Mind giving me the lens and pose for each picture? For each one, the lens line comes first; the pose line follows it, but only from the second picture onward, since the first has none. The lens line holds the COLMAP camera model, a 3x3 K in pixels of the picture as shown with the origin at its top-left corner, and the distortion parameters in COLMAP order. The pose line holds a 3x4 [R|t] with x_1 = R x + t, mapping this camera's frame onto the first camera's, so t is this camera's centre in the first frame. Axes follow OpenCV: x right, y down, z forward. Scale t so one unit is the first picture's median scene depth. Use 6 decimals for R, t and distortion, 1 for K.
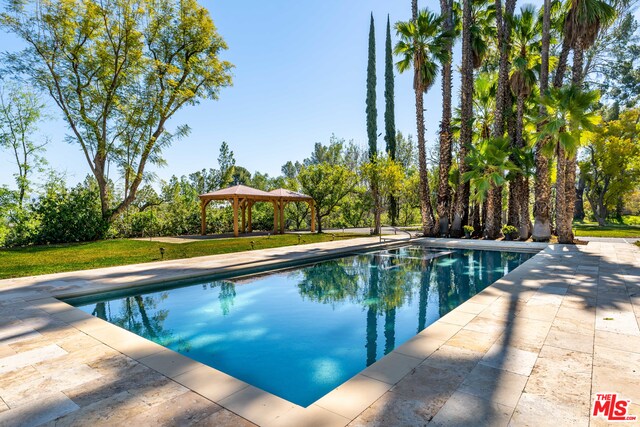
lens RADIAL K [[358.6, 0, 331.6], [0, 358.6, 213.6], [0, 0, 1]] dist [0.001437, 0.000165]
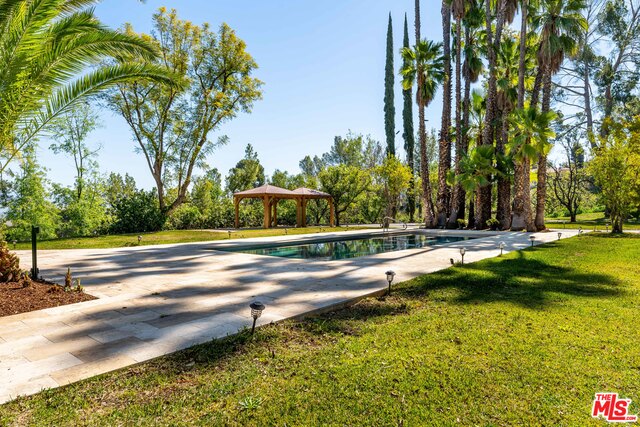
lens RADIAL K [[419.2, 0, 320.0], [0, 419.2, 213.5], [0, 0, 1]] dist [0.014863, 0.000000]
pose [[0.996532, -0.000814, -0.083209, 0.021902], [0.001042, 0.999996, 0.002696, 0.008393], [0.083207, -0.002774, 0.996528, -0.318721]]
